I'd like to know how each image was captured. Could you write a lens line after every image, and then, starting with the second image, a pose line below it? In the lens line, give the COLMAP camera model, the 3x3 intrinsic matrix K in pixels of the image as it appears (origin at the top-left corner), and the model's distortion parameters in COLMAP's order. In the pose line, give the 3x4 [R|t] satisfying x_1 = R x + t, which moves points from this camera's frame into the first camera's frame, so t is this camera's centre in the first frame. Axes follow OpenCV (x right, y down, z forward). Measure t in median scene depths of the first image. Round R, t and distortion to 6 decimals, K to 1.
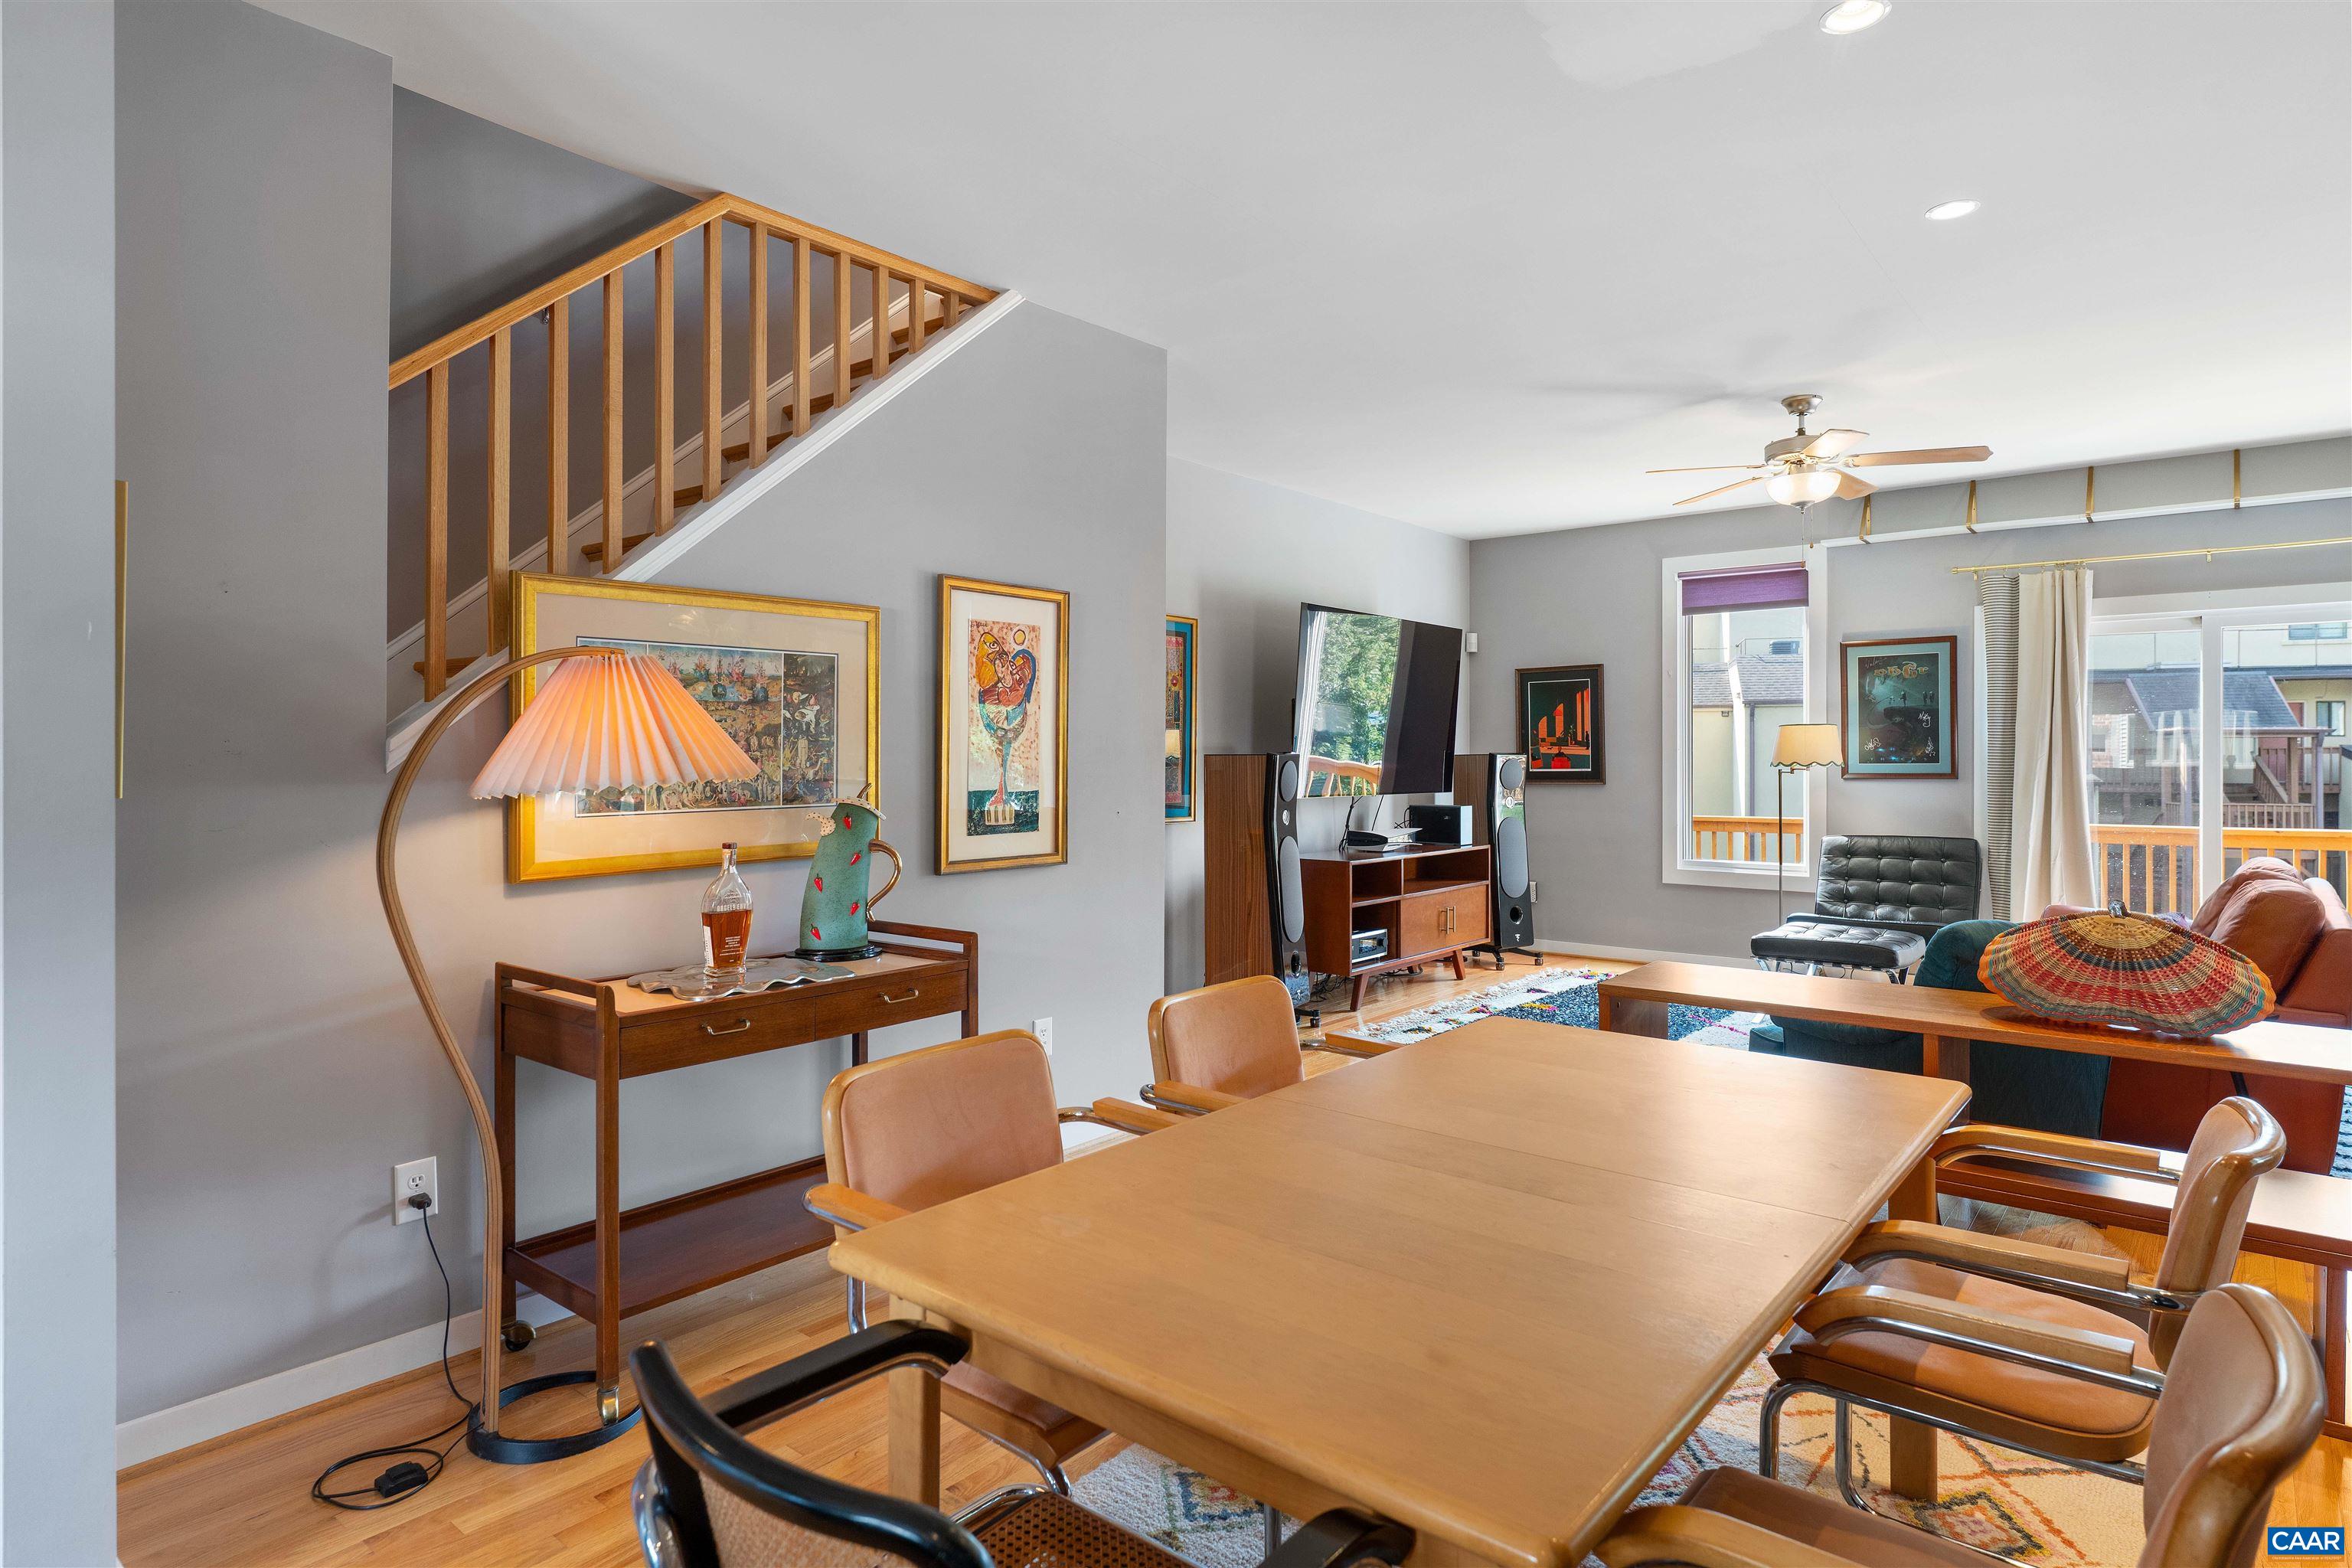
lens RADIAL K [[1278.8, 0, 1173.3], [0, 1278.8, 756.6], [0, 0, 1]] dist [0.006908, -0.002190]
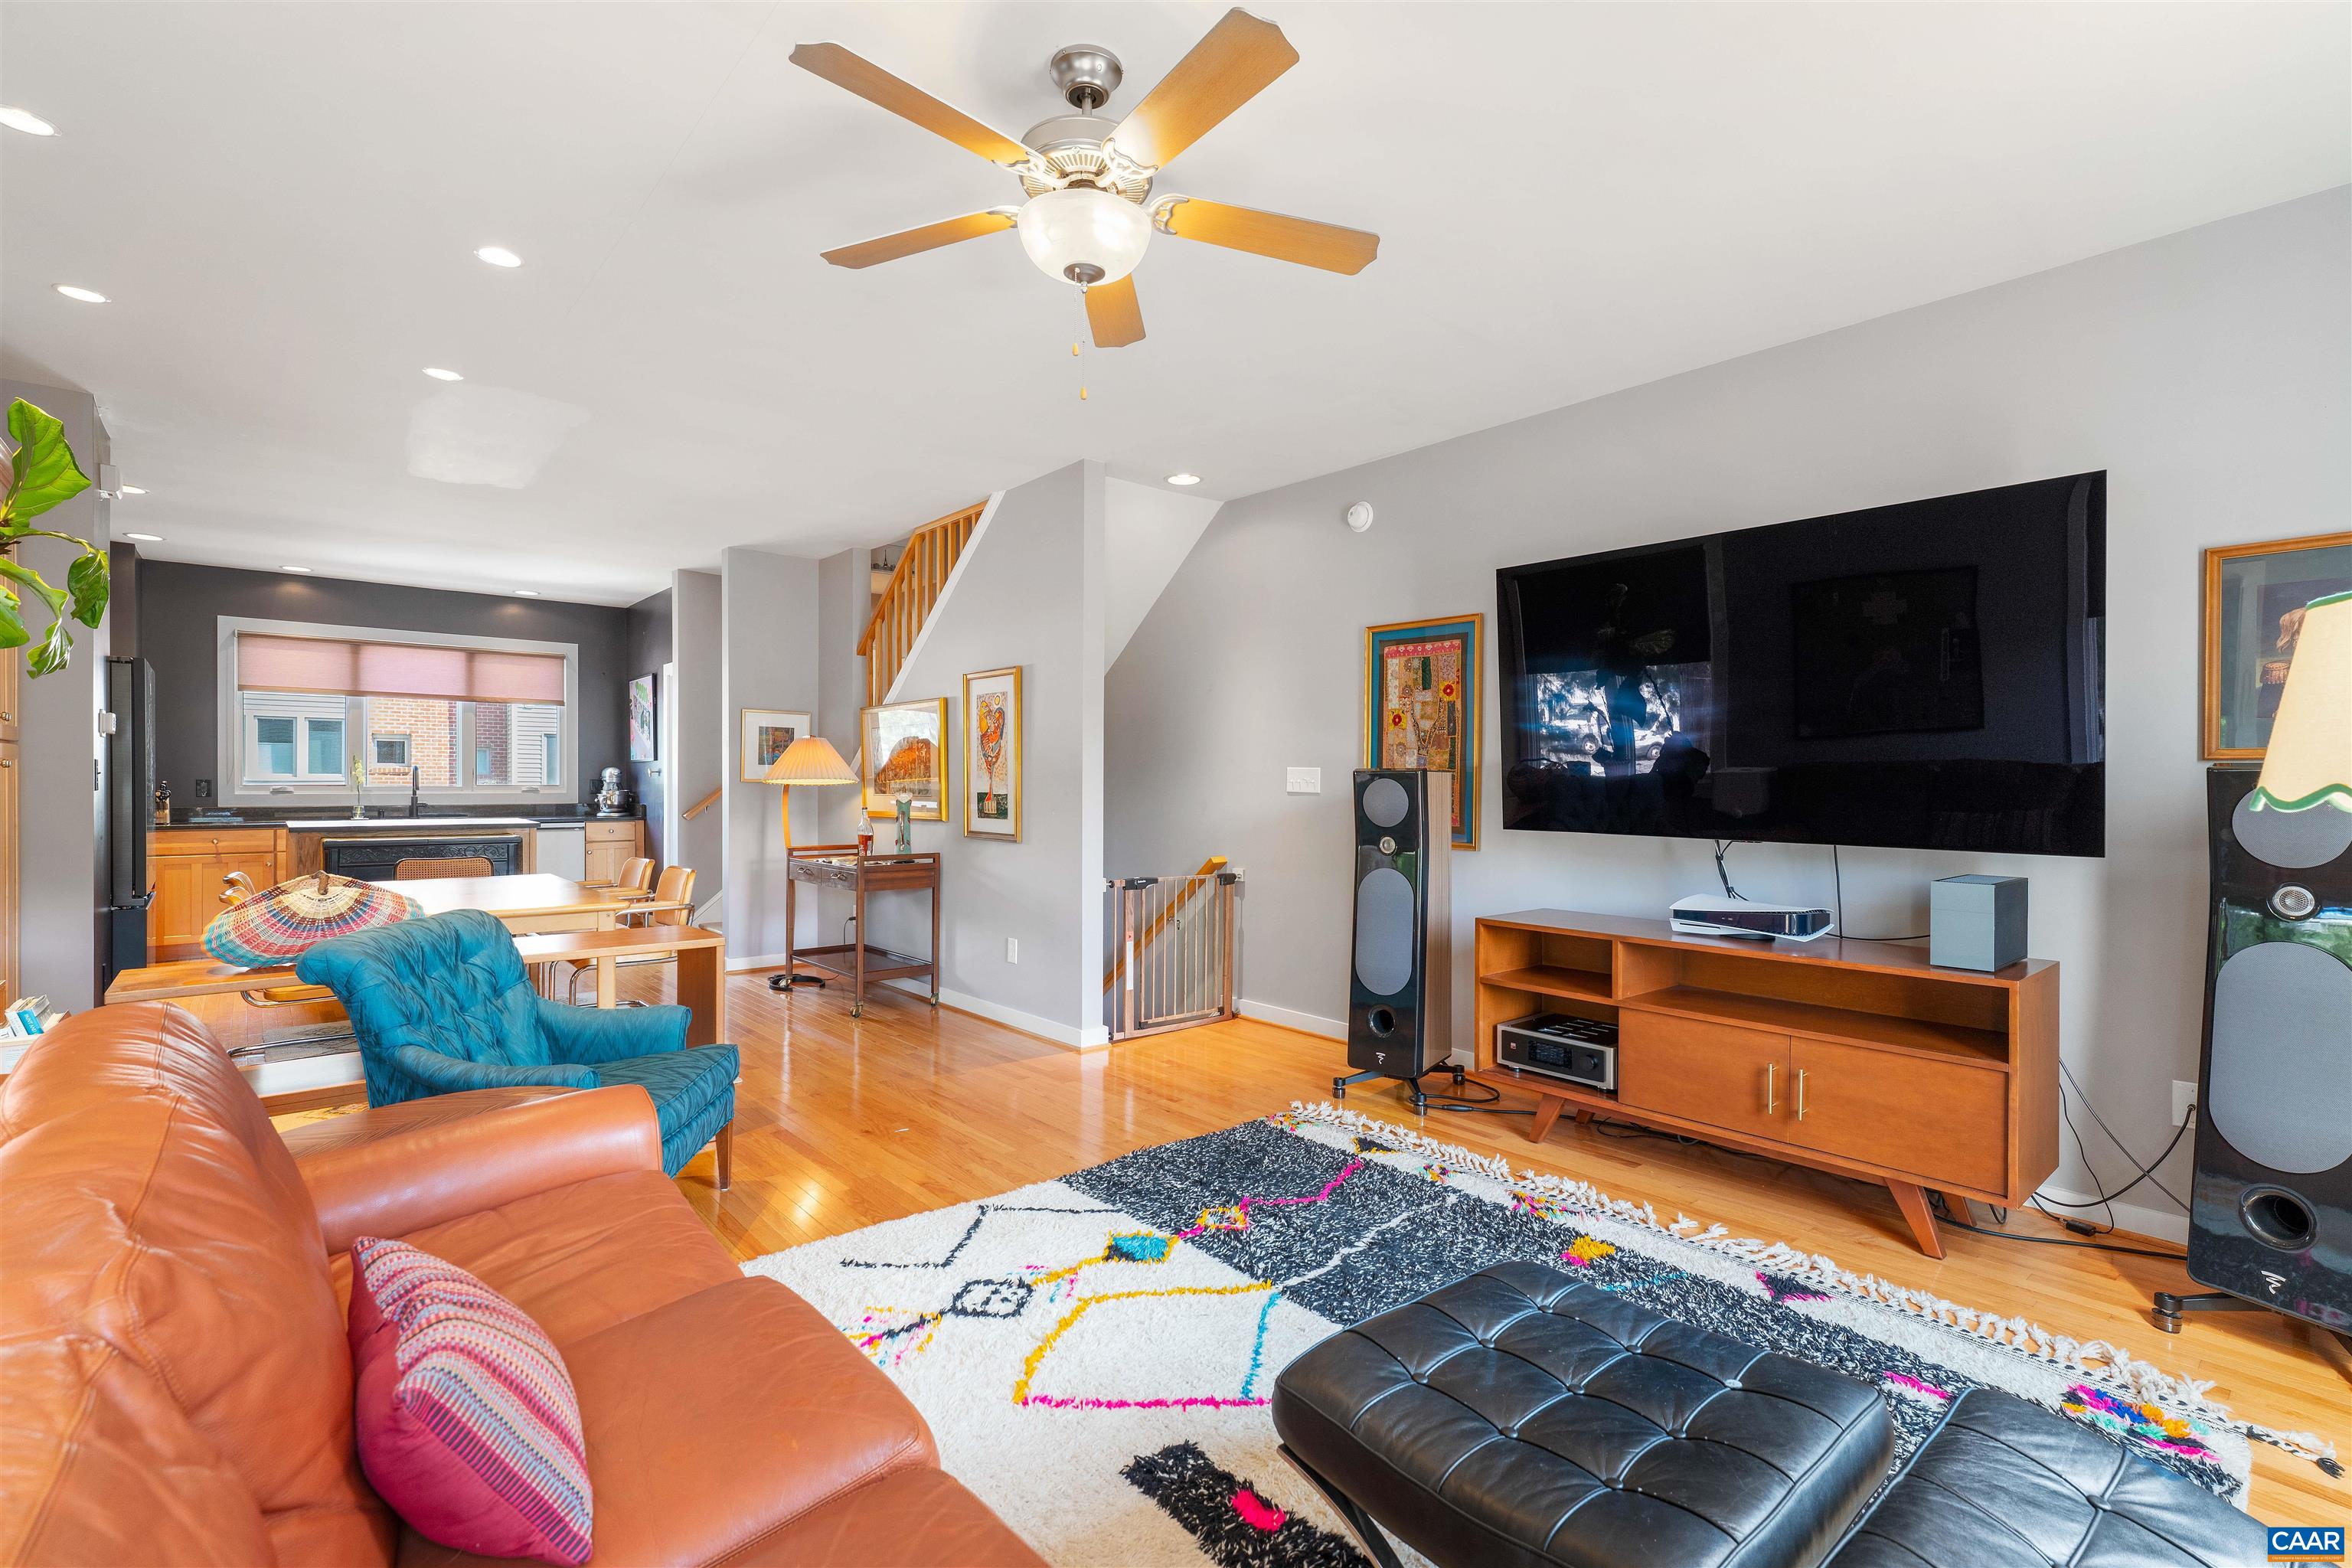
lens RADIAL K [[1055.4, 0, 1180.4], [0, 1055.4, 780.6], [0, 0, 1]] dist [0.004781, 0.000138]
pose [[-0.162454, -0.000536, -0.986716, 0.686785], [-0.006400, 0.999979, 0.000511, 0.004492], [0.986695, 0.006398, -0.162455, 0.842937]]
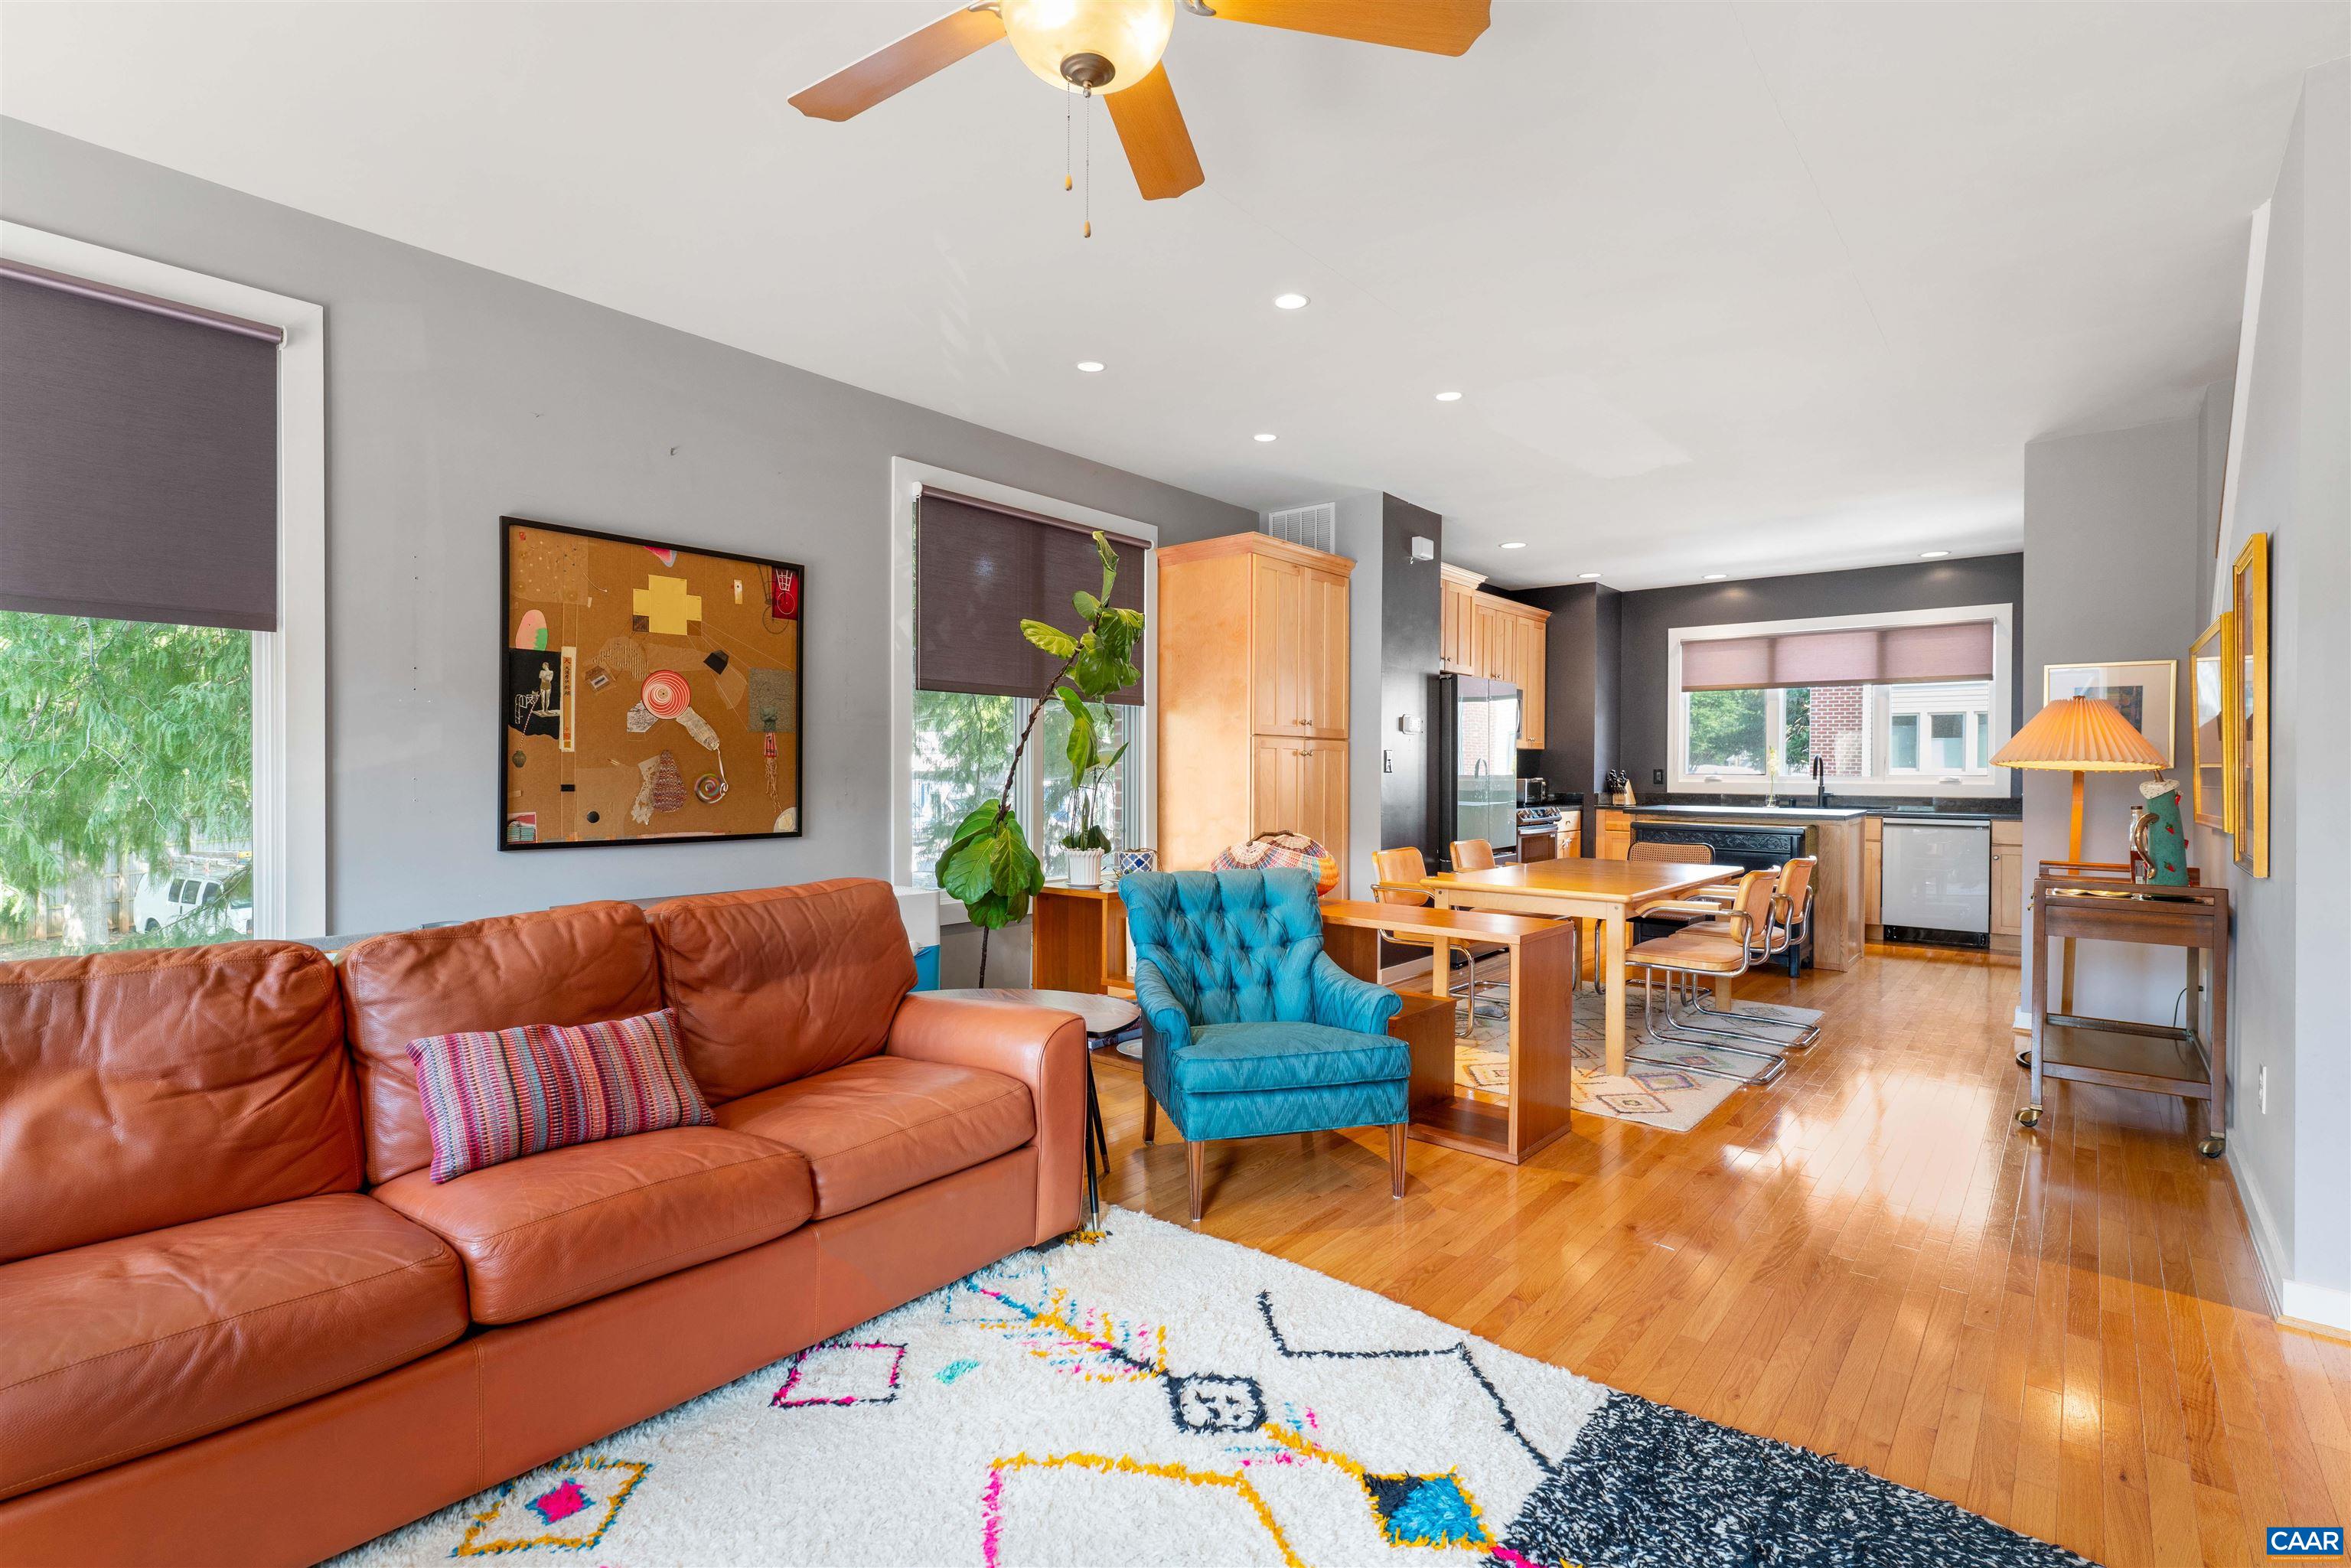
lens RADIAL K [[1103.8, 0, 1165.6], [0, 1103.8, 769.7], [0, 0, 1]] dist [-0.001305, -0.000534]
pose [[-0.999921, -0.004108, 0.011838, 0.351481], [-0.004089, 0.999990, 0.001624, 0.011067], [-0.011845, 0.001575, -0.999929, 1.019288]]
